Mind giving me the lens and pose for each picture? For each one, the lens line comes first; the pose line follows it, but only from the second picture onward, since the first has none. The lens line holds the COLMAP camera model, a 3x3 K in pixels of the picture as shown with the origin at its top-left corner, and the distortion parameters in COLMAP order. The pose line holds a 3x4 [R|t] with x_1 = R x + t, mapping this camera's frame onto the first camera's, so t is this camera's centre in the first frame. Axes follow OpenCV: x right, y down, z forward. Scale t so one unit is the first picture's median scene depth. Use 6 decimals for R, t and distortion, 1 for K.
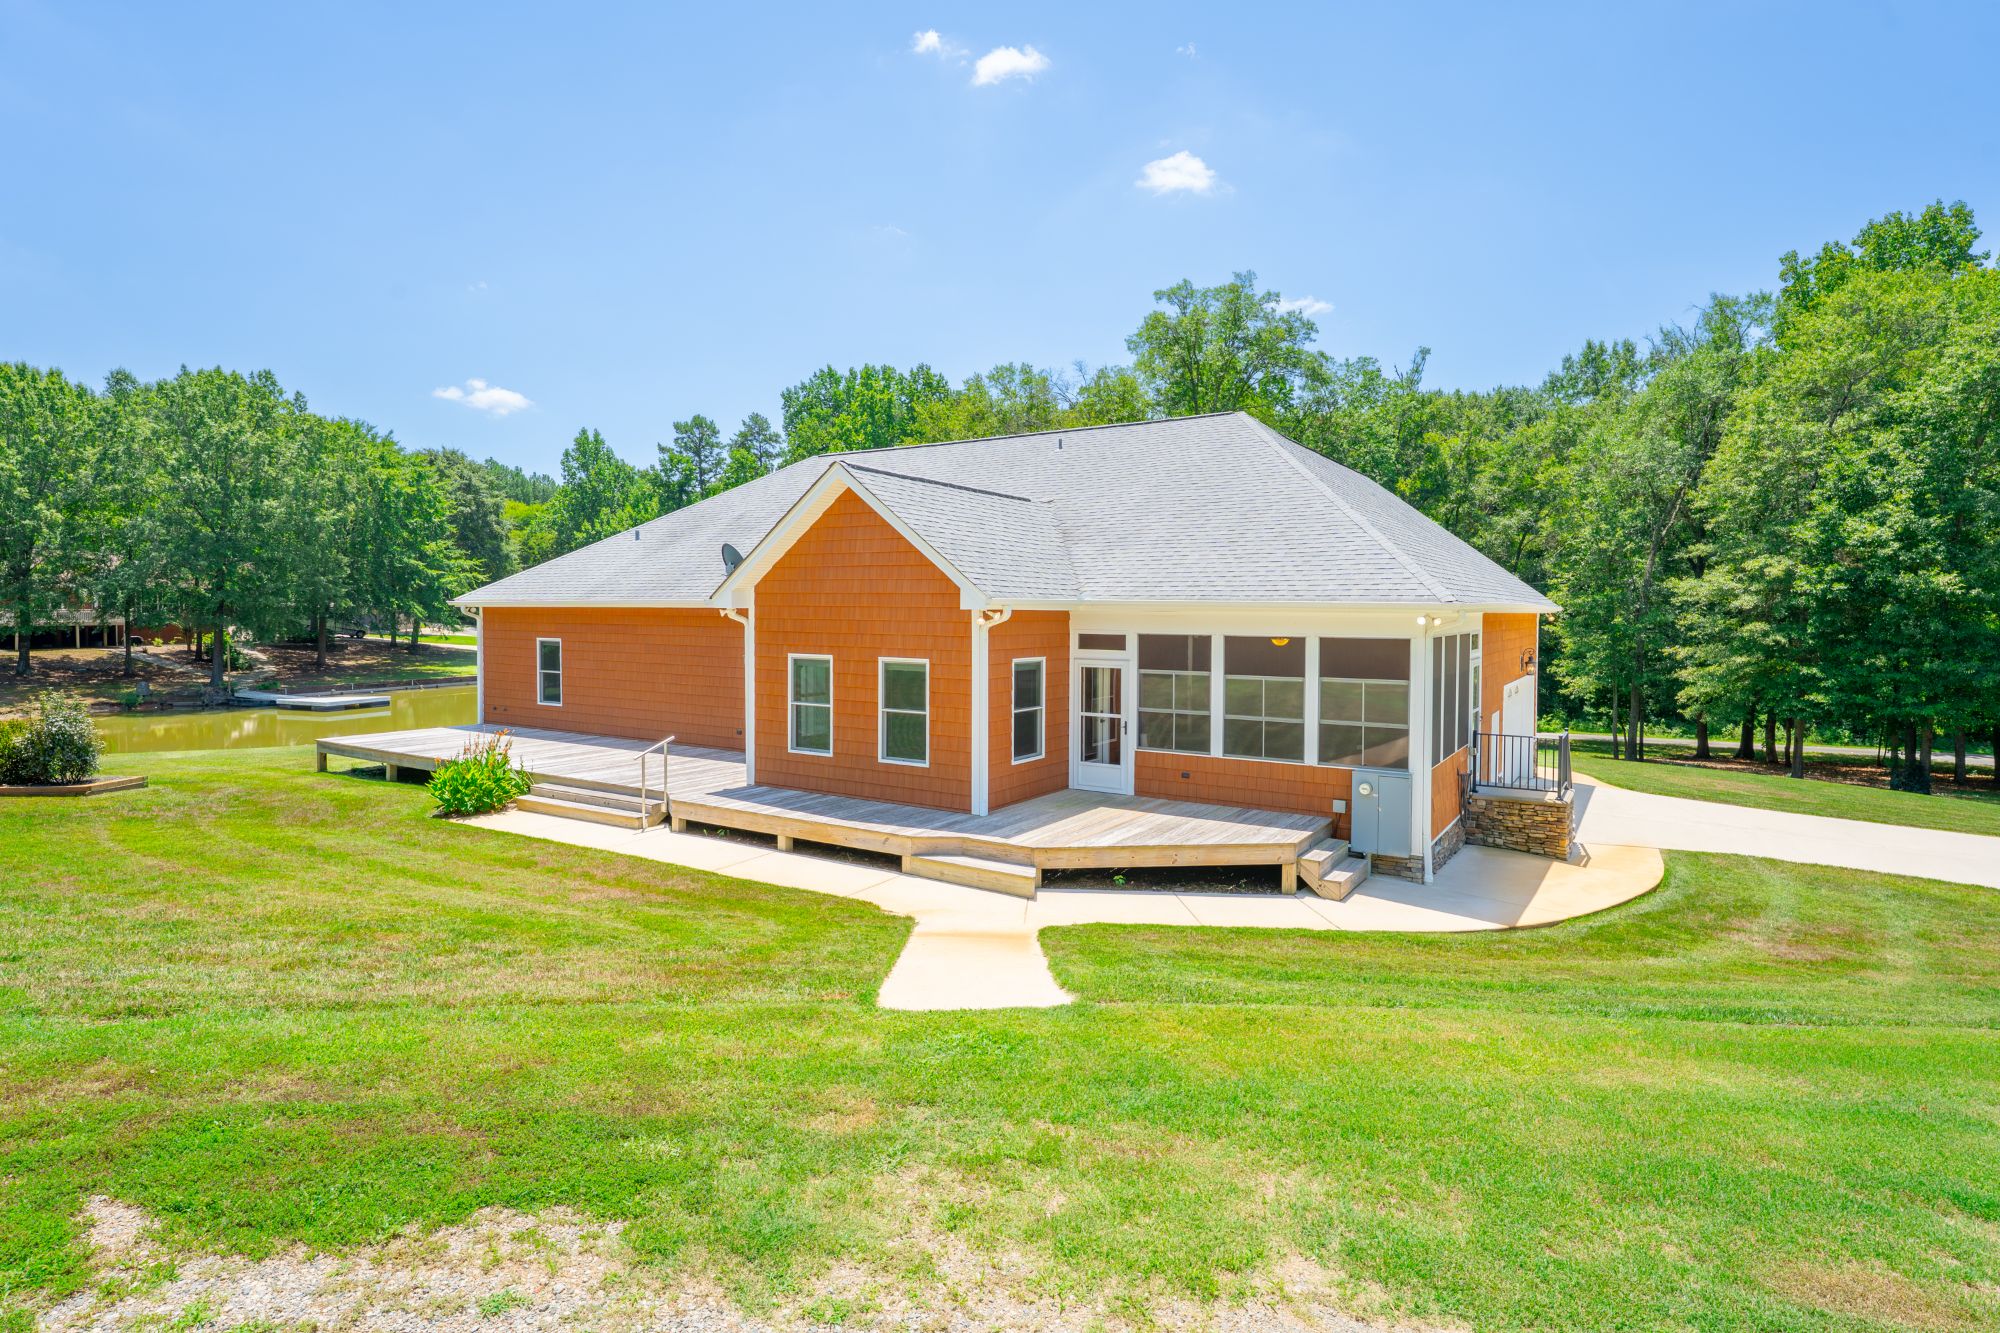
lens RADIAL K [[1033.8, 0, 1026.4], [0, 1033.8, 632.2], [0, 0, 1]] dist [-0.003536, -0.001710]
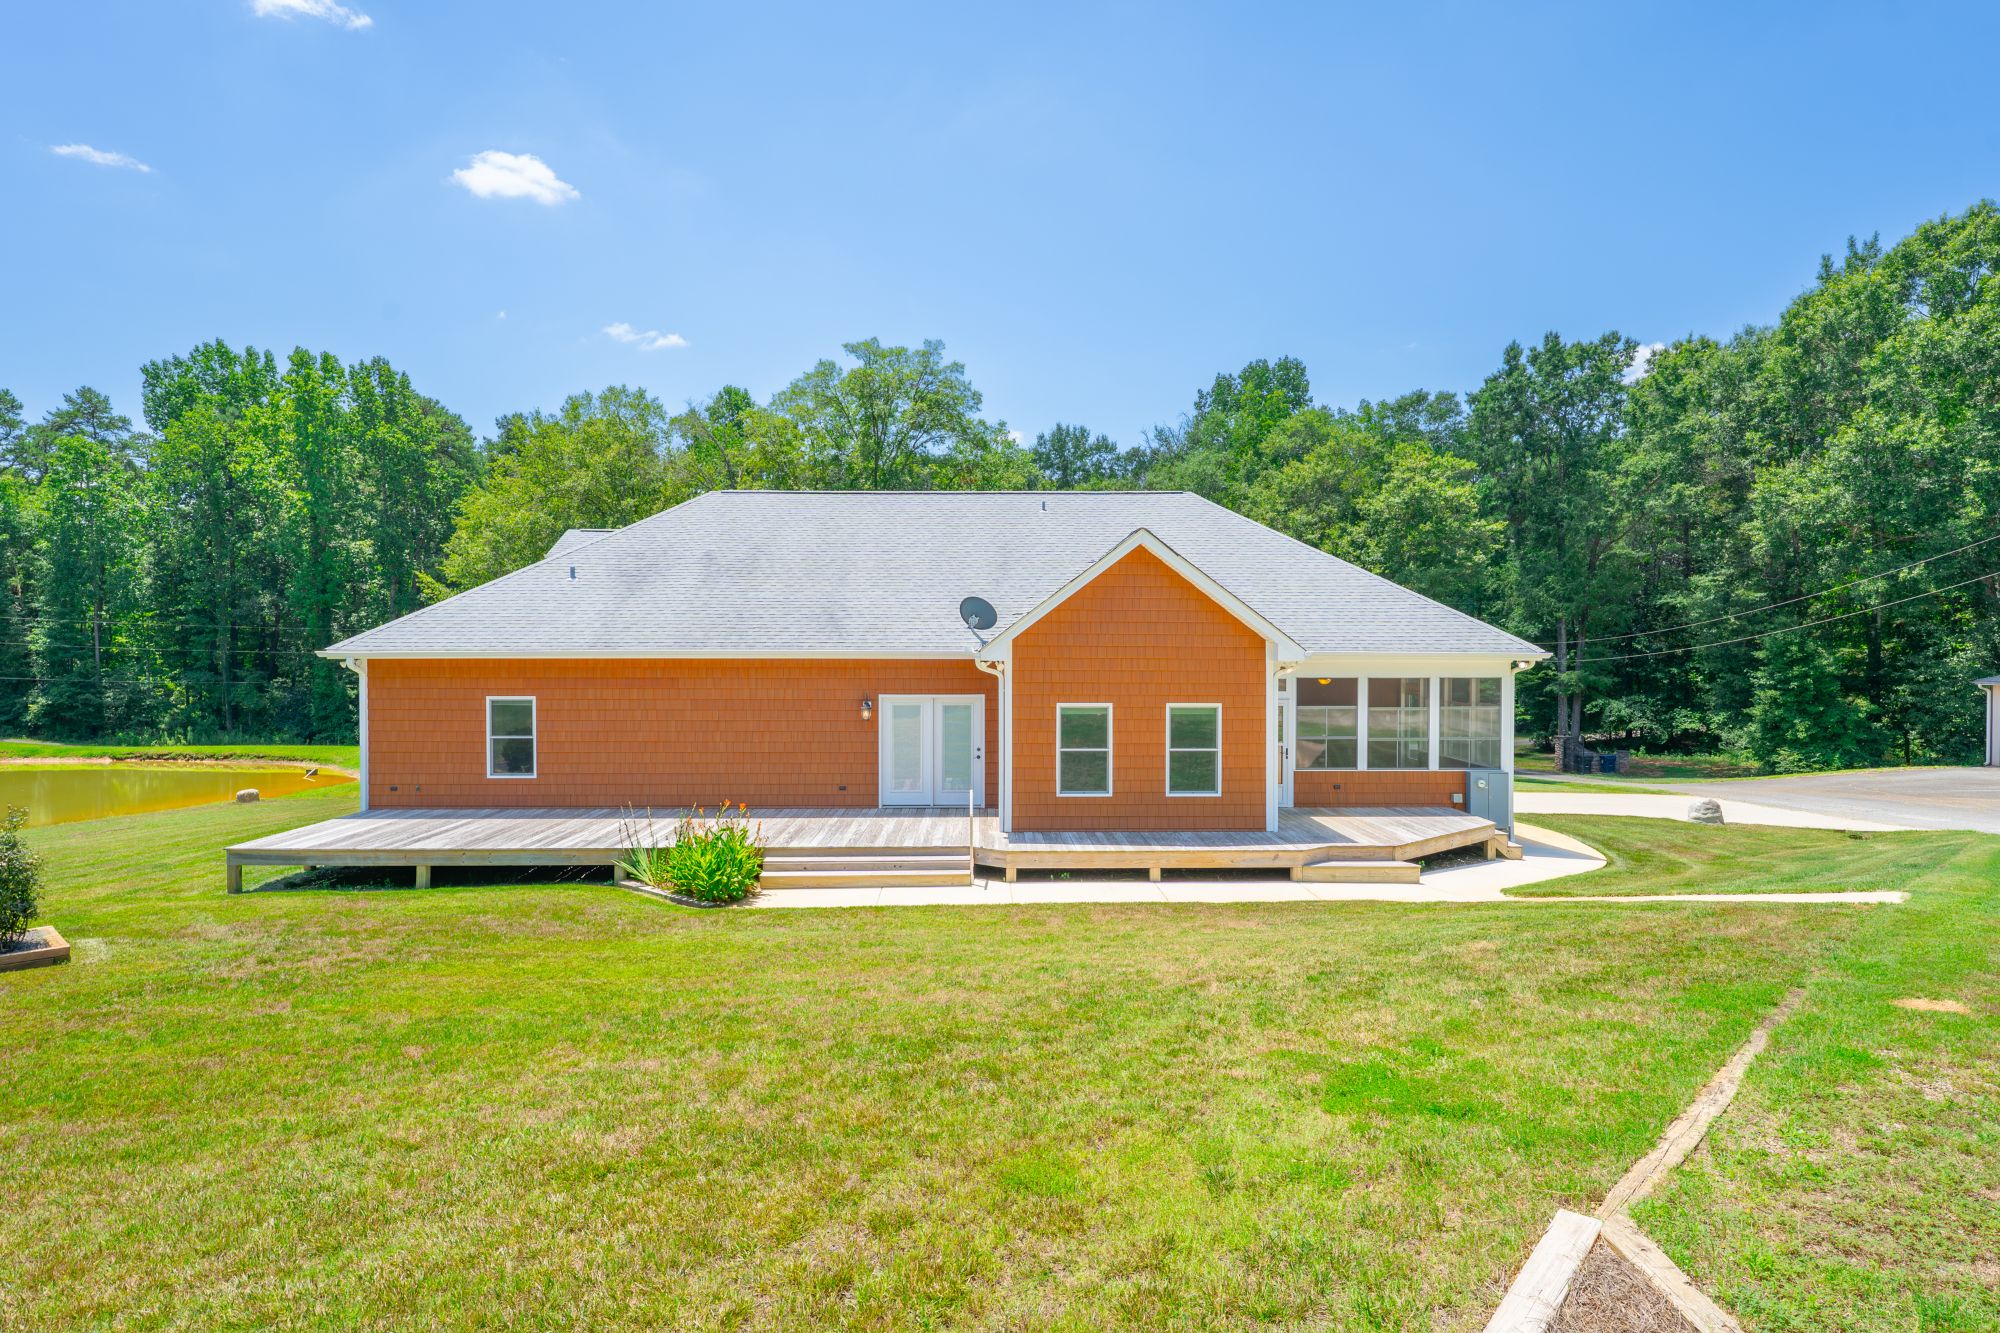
lens RADIAL K [[1033.8, 0, 996.2], [0, 1033.8, 659.8], [0, 0, 1]] dist [-0.003536, -0.001710]
pose [[0.835903, -0.011306, 0.548761, -0.820109], [0.015350, 0.999878, -0.002781, -0.020841], [-0.548663, 0.010748, 0.835974, 0.140943]]
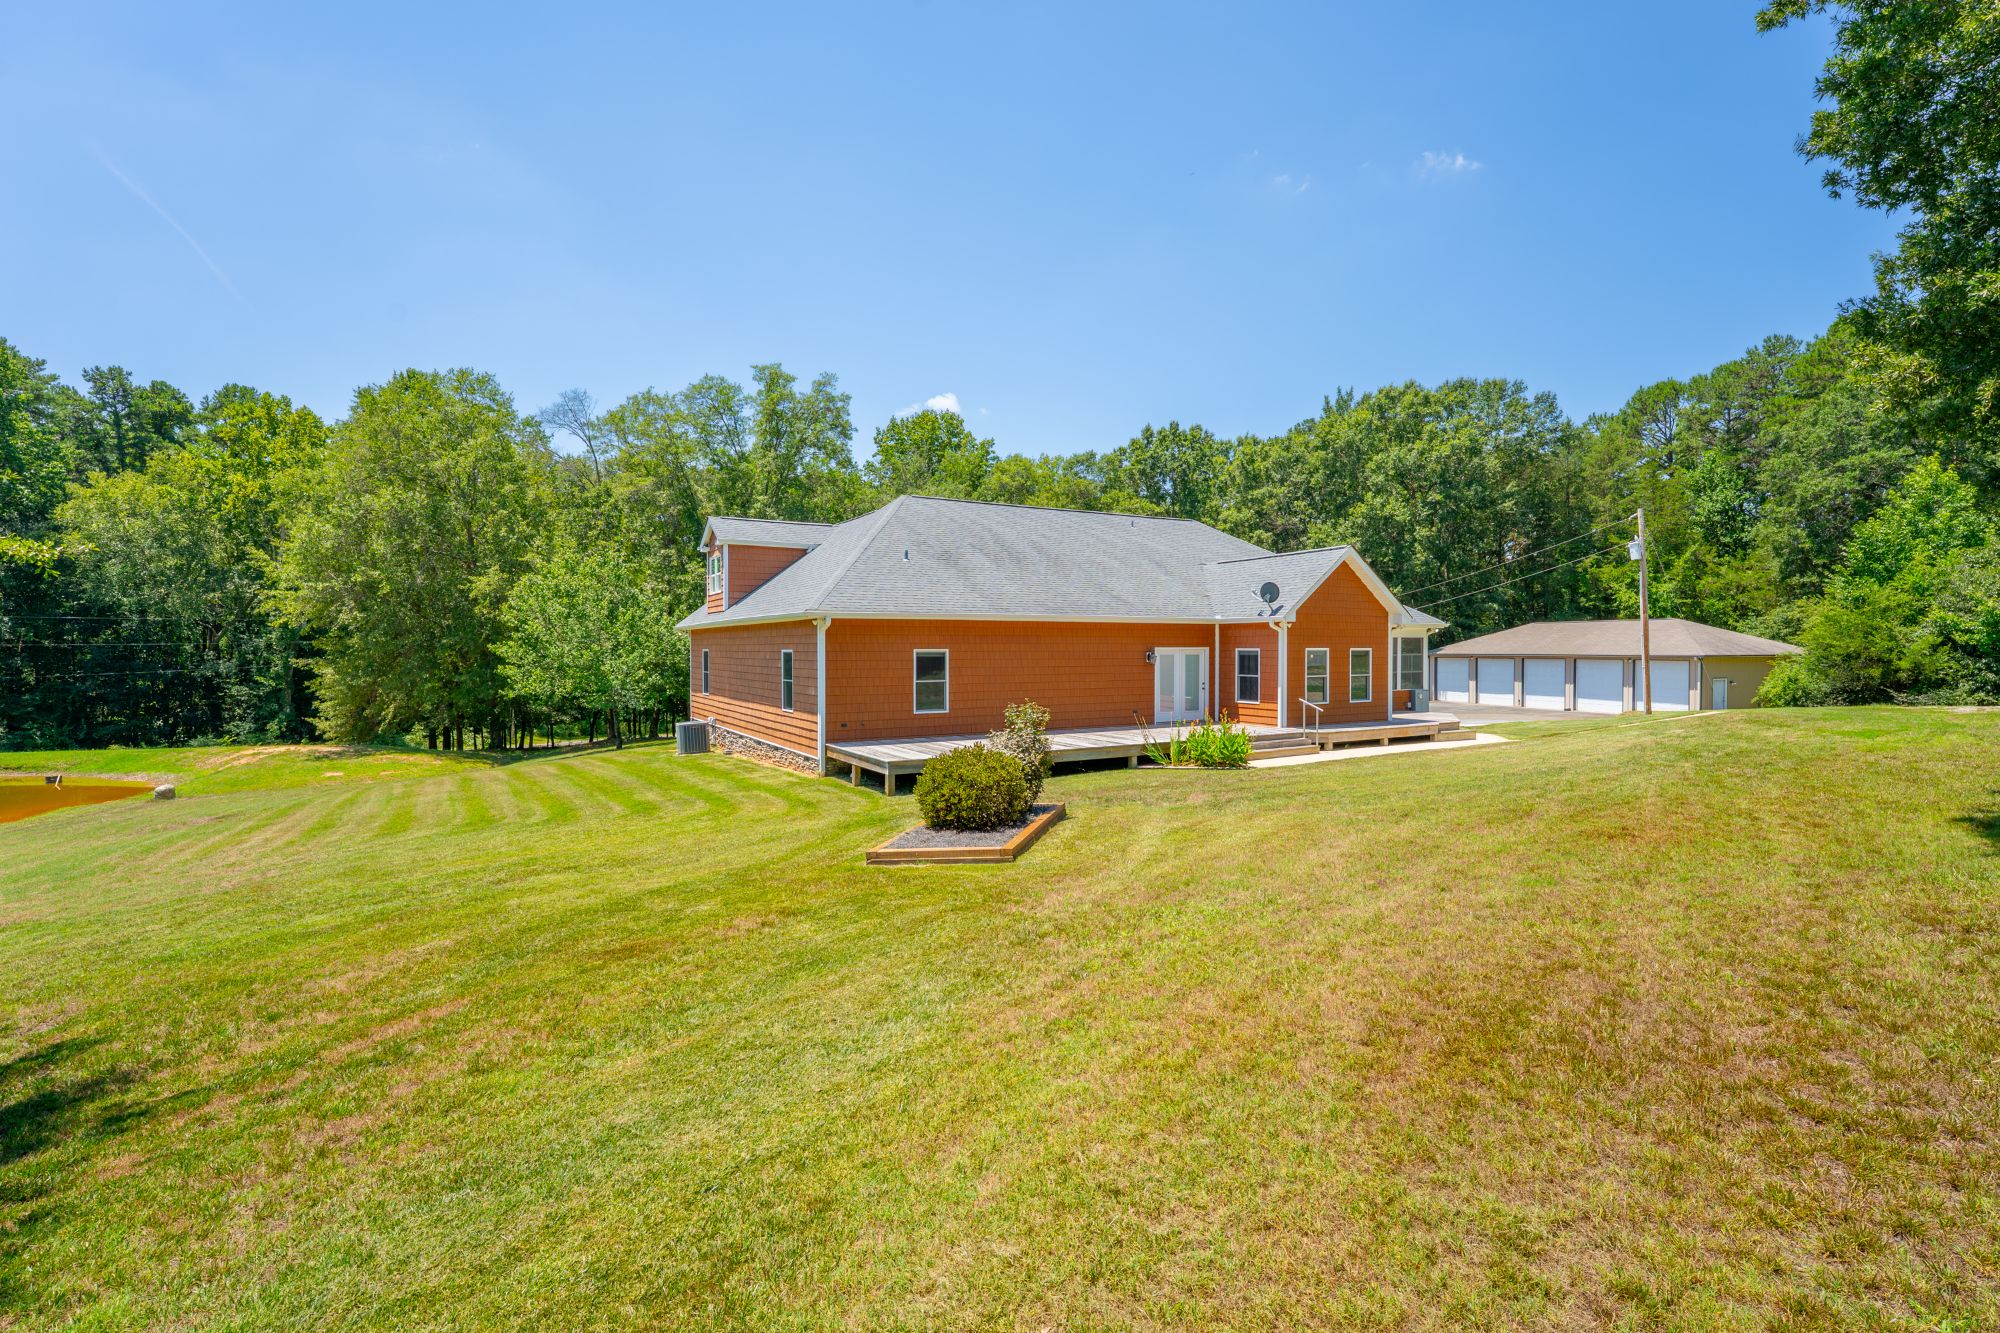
lens RADIAL K [[905.1, 0, 1000.8], [0, 905.1, 659.4], [0, 0, 1]] dist [0.000257, 0.000042]
pose [[0.462918, -0.019549, 0.886185, -1.742622], [0.021319, 0.999713, 0.010917, 0.010277], [-0.886145, 0.013839, 0.463202, 0.705048]]
